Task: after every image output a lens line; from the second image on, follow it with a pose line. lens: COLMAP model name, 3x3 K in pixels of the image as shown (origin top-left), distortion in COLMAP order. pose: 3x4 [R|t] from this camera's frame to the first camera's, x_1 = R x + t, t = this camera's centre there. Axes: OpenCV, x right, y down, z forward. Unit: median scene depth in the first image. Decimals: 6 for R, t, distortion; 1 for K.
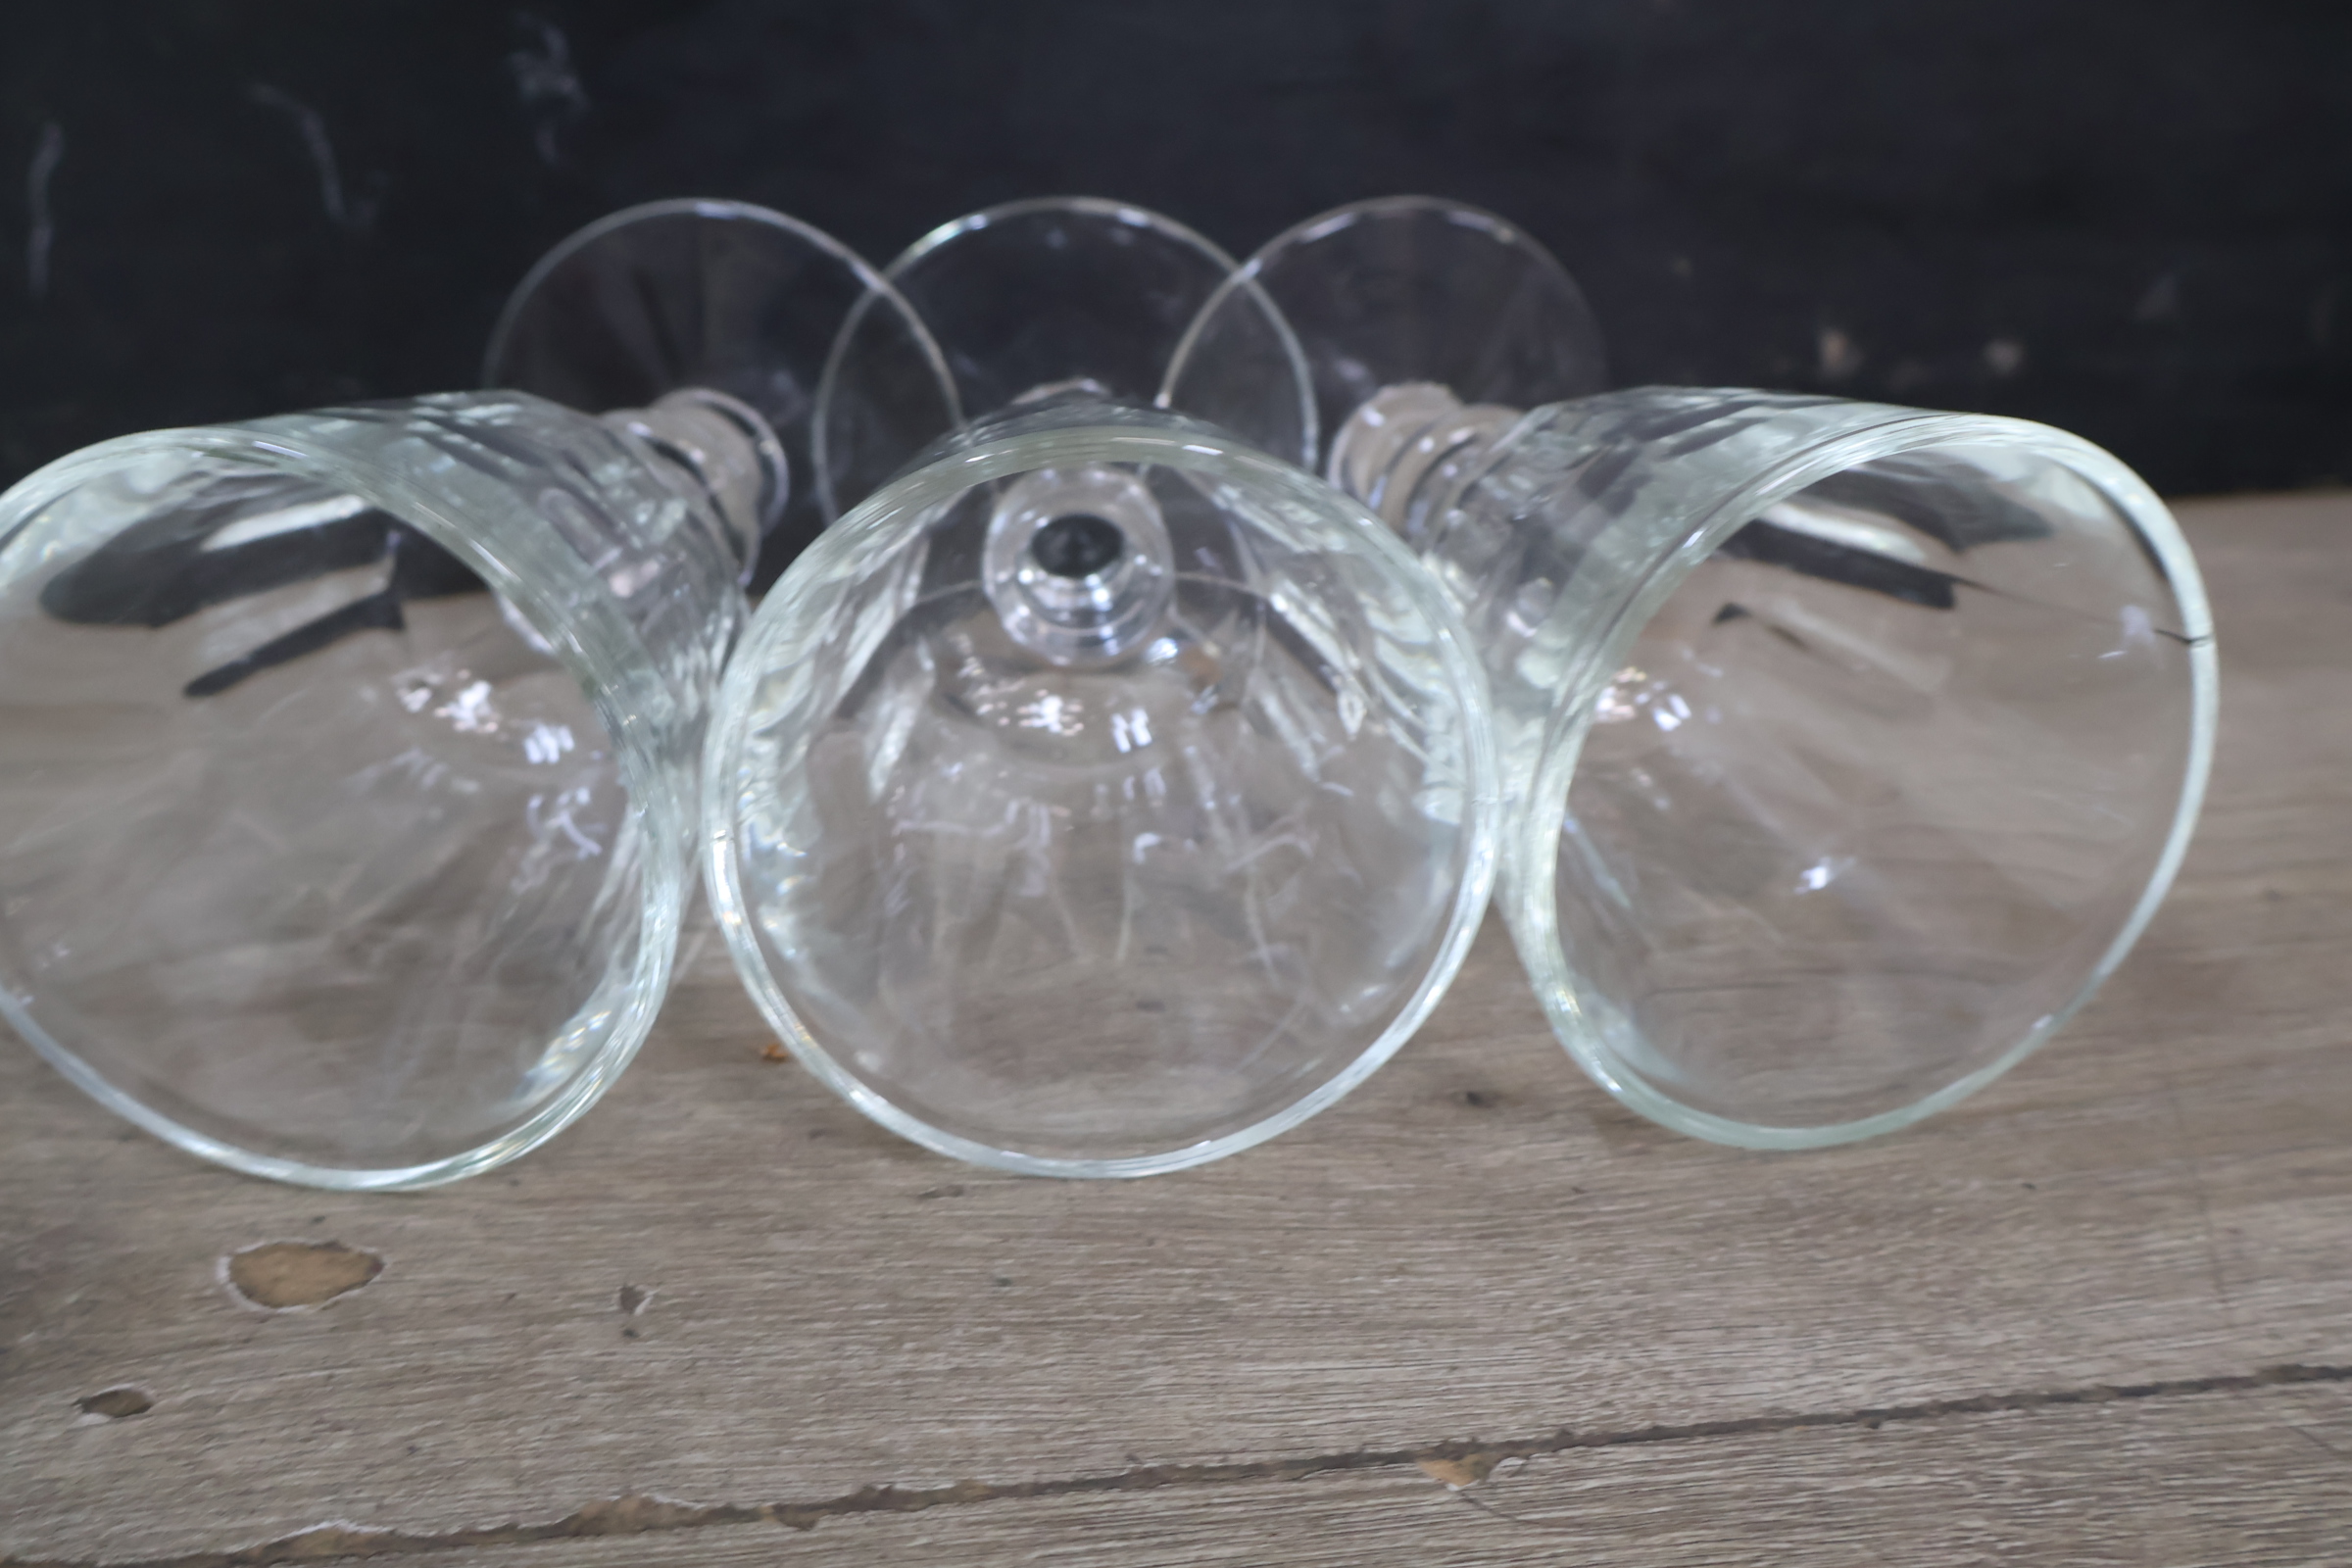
lens RADIAL K [[2393.6, 0, 1176.0], [0, 2393.6, 784.0], [0, 0, 1]] dist [0.015984, -0.008694]
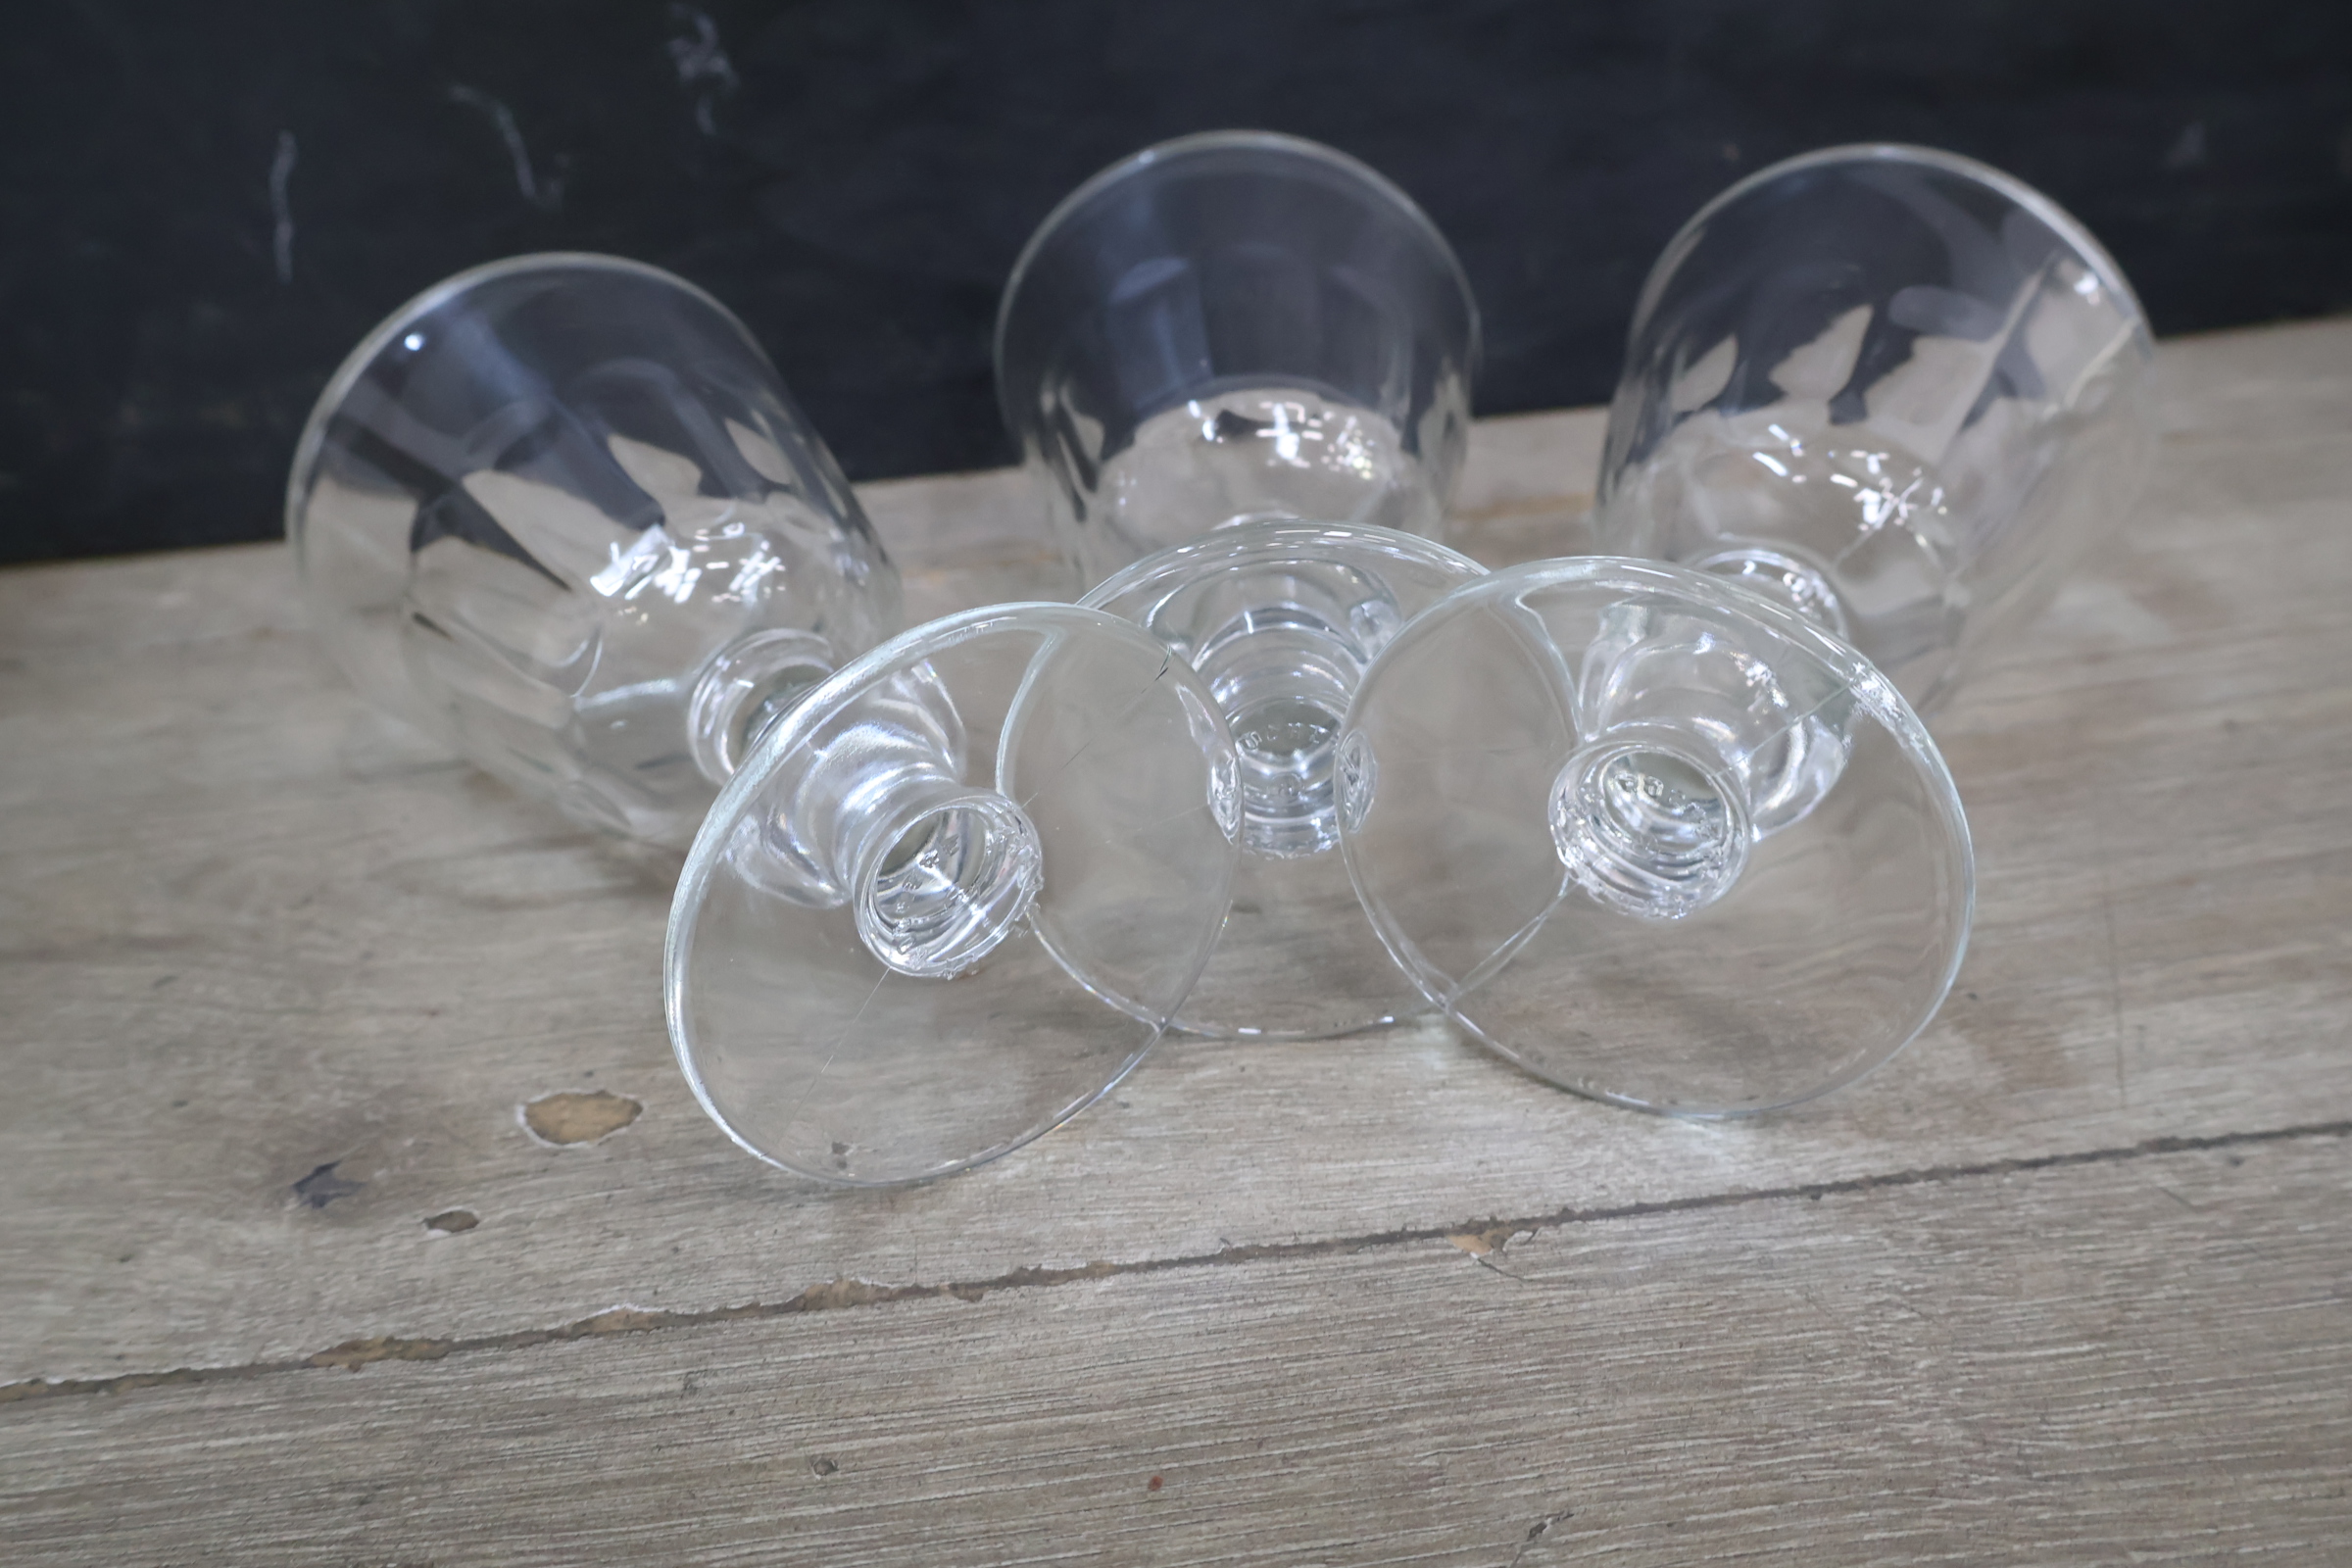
lens RADIAL K [[2393.6, 0, 1176.0], [0, 2393.6, 784.0], [0, 0, 1]] dist [0.015984, -0.008694]
pose [[0.995507, -0.045153, -0.083228, 0.072143], [0.052520, 0.994685, 0.088558, -0.075350], [0.078787, -0.092531, 0.992588, -0.247855]]
